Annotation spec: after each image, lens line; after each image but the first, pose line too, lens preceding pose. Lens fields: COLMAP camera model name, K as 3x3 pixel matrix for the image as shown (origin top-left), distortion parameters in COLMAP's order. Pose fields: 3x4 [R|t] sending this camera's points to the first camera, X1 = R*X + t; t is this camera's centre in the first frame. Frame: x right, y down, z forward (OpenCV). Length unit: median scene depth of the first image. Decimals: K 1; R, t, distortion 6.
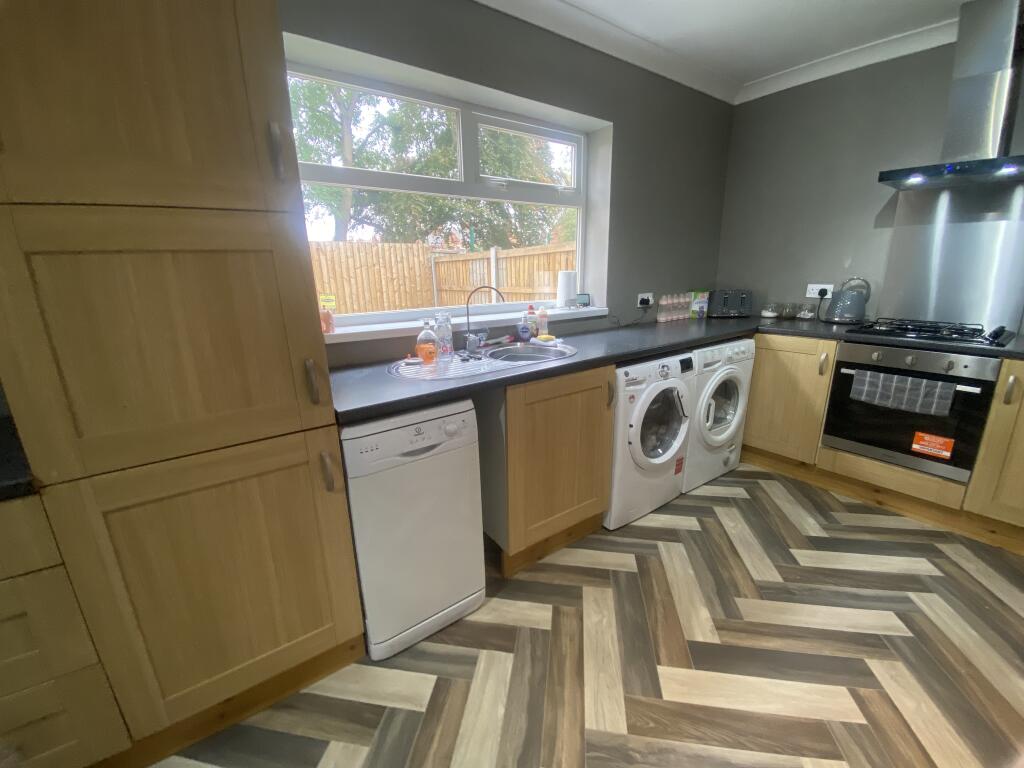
lens RADIAL K [[414.2, 0, 505.8], [0, 414.2, 383.0], [0, 0, 1]] dist [0.030603, -0.024019]
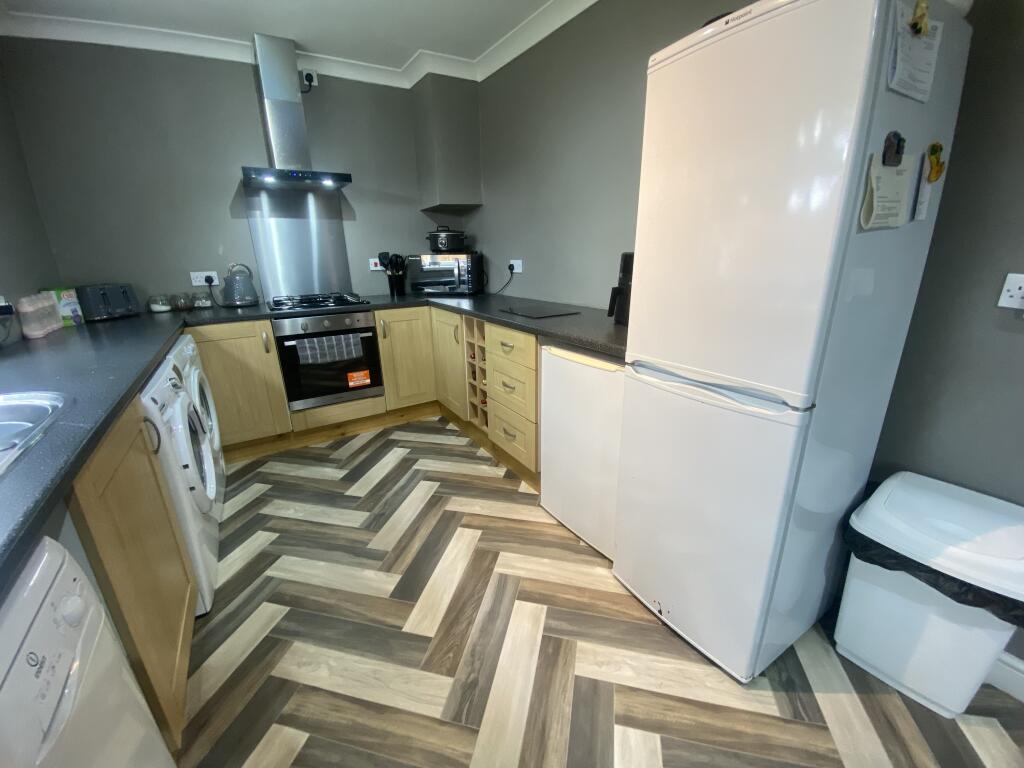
lens RADIAL K [[409.6, 0, 506.2], [0, 409.6, 385.8], [0, 0, 1]] dist [0.032338, -0.032058]
pose [[0.073026, -0.290273, 0.954154, -0.283513], [0.275165, 0.925438, 0.260477, -0.055466], [-0.958620, 0.243528, 0.147454, 0.304530]]
